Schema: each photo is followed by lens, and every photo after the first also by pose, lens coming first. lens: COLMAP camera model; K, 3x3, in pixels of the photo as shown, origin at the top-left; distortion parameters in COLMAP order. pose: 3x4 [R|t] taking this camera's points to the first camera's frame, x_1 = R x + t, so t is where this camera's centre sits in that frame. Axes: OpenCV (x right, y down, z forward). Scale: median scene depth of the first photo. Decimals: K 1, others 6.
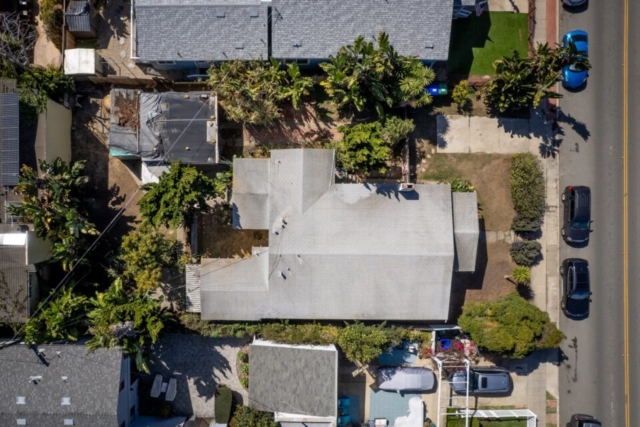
lens RADIAL K [[443.3, 0, 280.1], [0, 443.3, 248.5], [0, 0, 1]] dist [-0.031395, -0.001062]
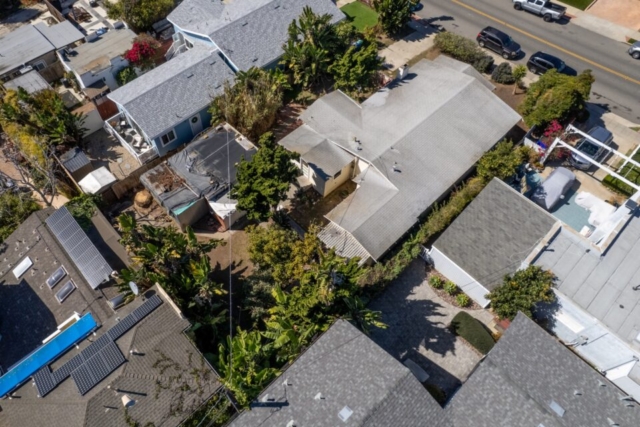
lens RADIAL K [[422.4, 0, 304.4], [0, 422.4, 214.3], [0, 0, 1]] dist [-0.036780, 0.002958]
pose [[0.714434, -0.592563, 0.372093, -0.523468], [0.699214, 0.584730, -0.411328, 0.345176], [0.026164, 0.554039, 0.832079, 0.259788]]
